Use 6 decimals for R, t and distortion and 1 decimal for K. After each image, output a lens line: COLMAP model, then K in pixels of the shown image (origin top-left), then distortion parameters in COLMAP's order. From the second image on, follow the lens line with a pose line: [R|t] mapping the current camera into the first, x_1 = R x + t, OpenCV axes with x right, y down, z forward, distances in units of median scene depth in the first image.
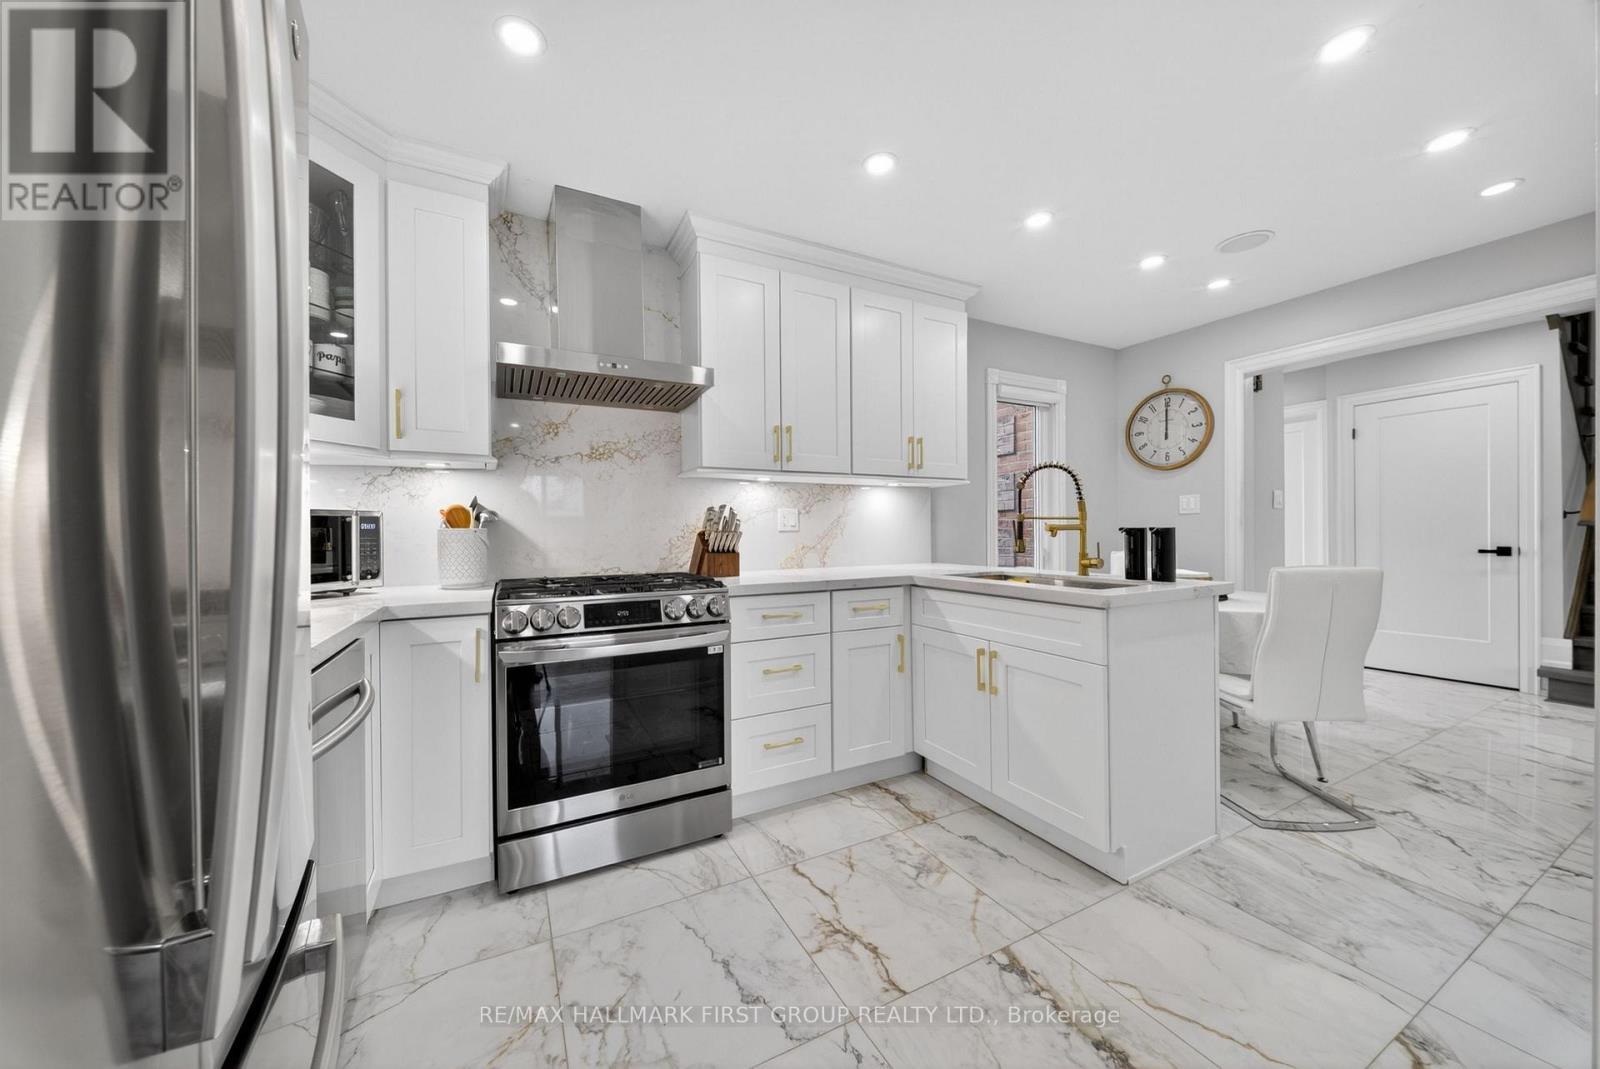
lens RADIAL K [[564.3, 0, 796.3], [0, 564.3, 534.8], [0, 0, 1]] dist [0.013634, -0.010010]
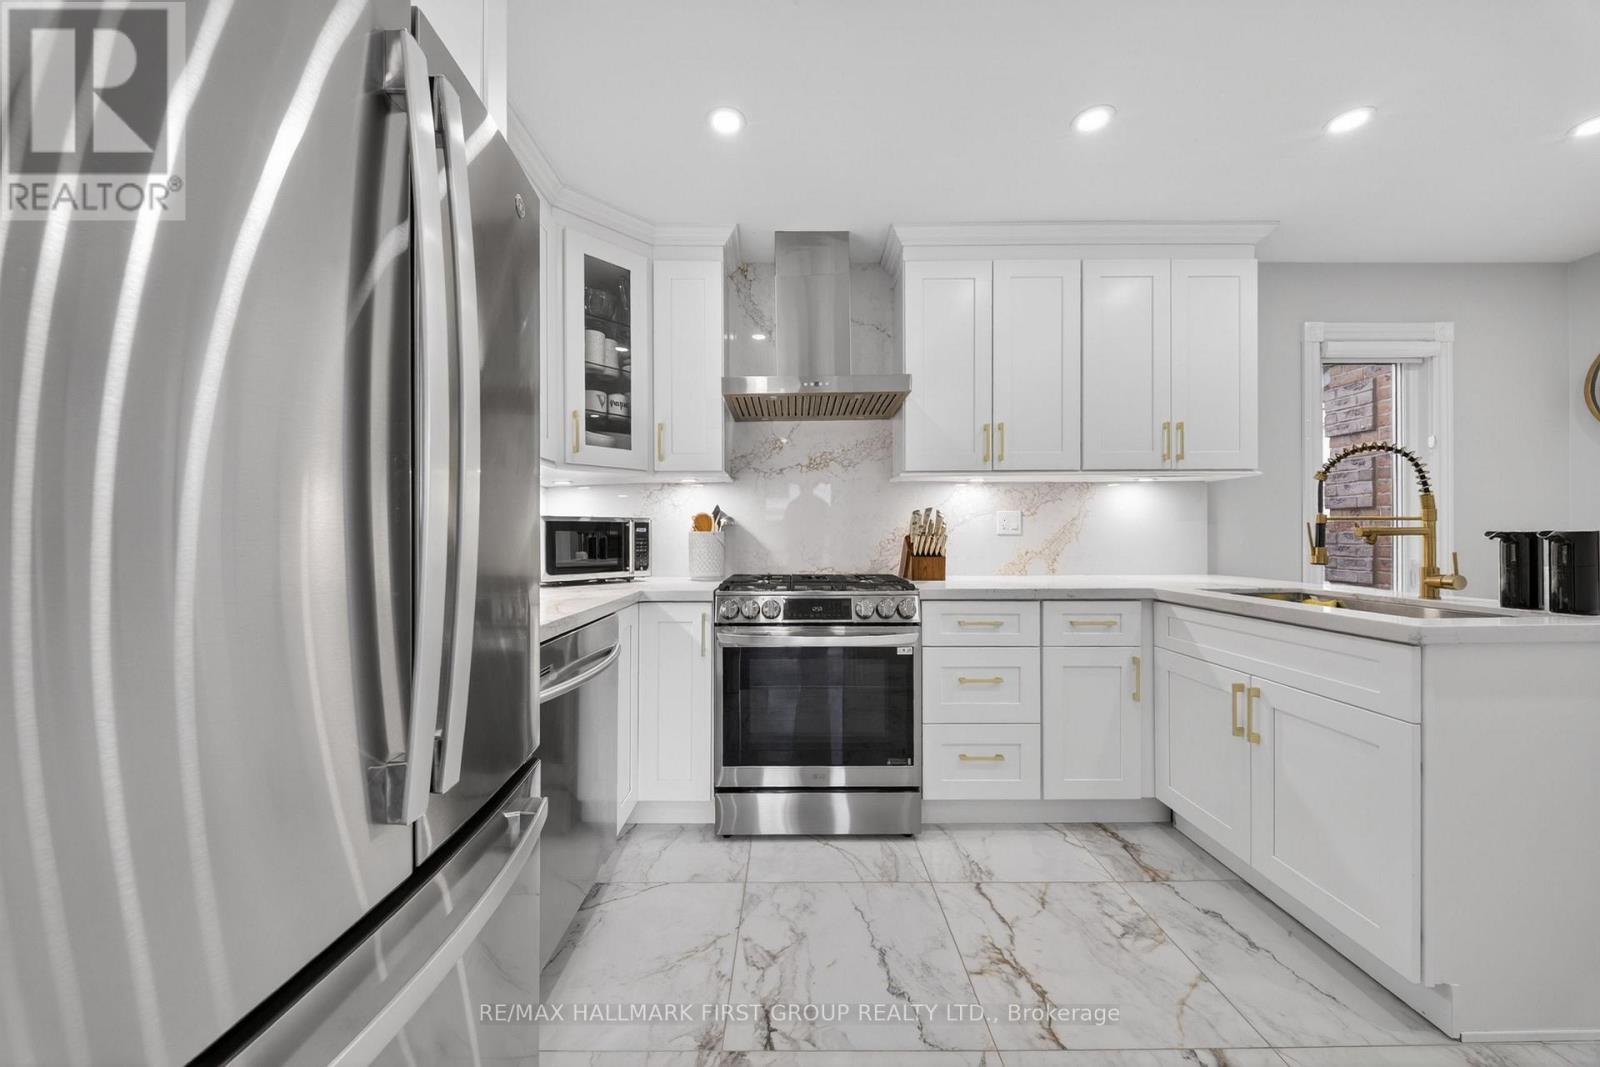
lens RADIAL K [[570.4, 0, 796.3], [0, 570.4, 536.1], [0, 0, 1]] dist [0.013715, -0.010699]
pose [[0.888259, 0.005168, -0.459314, 0.143522], [-0.006188, 0.999981, -0.000715, -0.001743], [0.459301, 0.003477, 0.888274, -0.003680]]
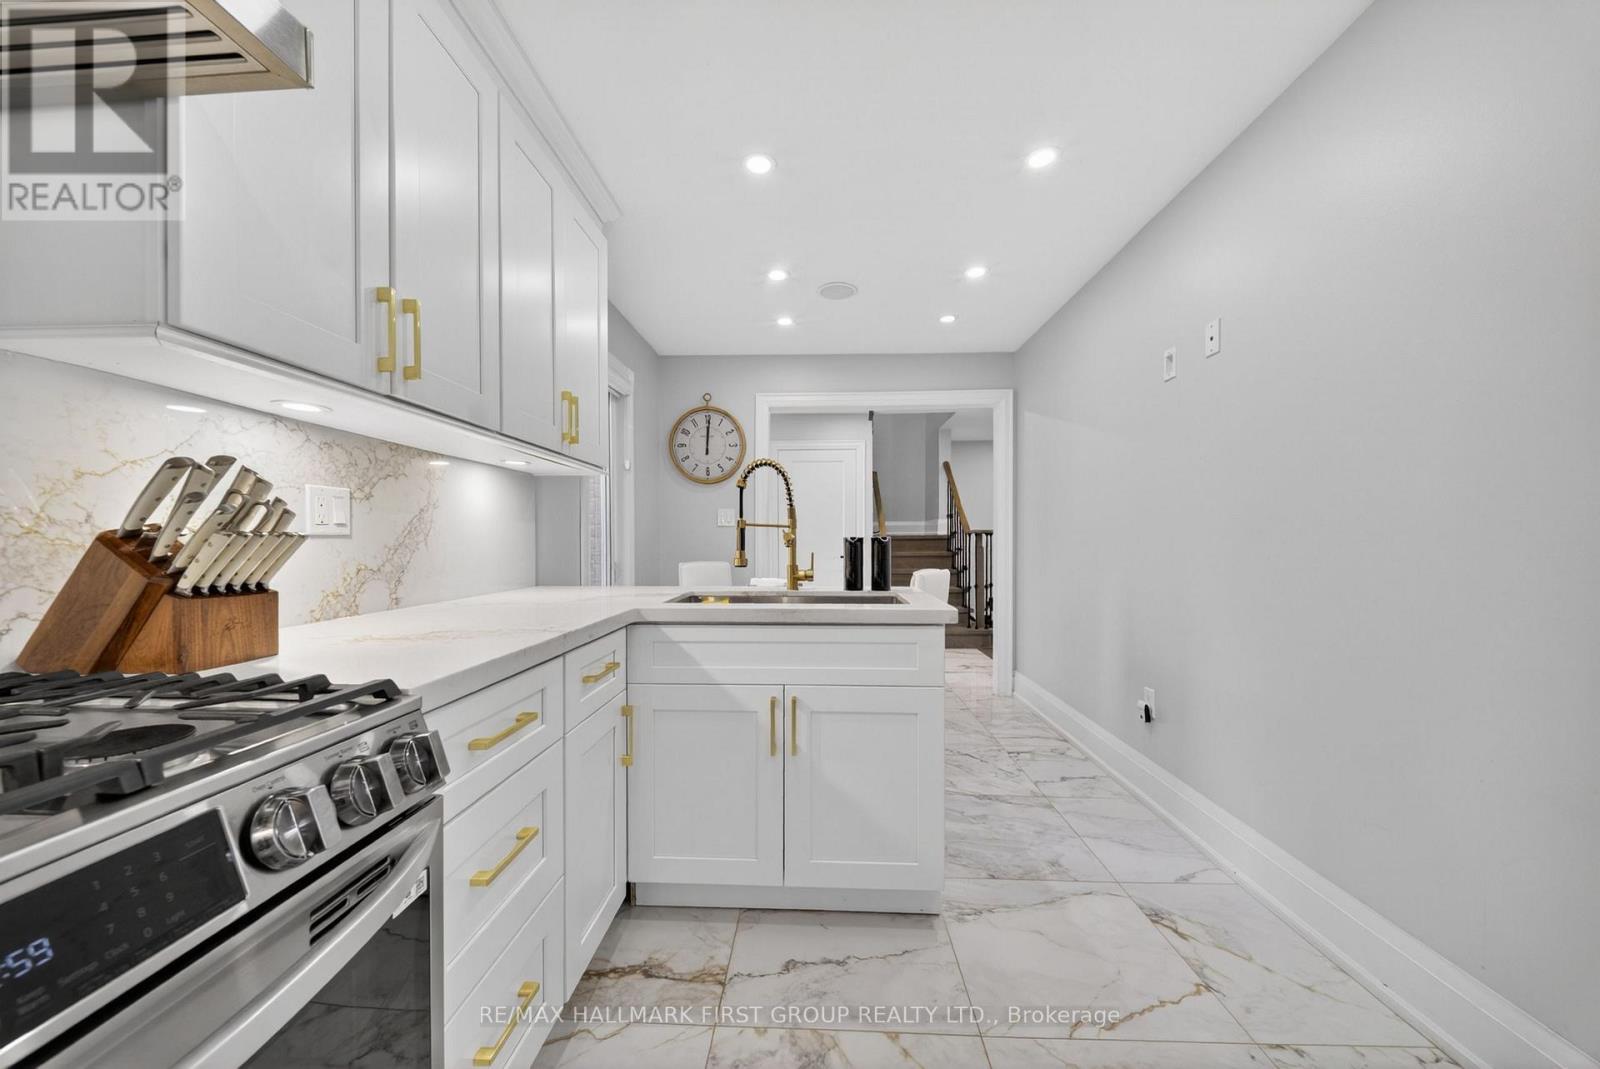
lens RADIAL K [[562.1, 0, 799.7], [0, 562.1, 550.1], [0, 0, 1]] dist [0.013237, -0.009783]
pose [[0.502453, -0.005140, 0.864589, -0.287470], [0.000831, 0.999985, 0.005462, 0.003819], [-0.864604, -0.002026, 0.502449, 0.597200]]
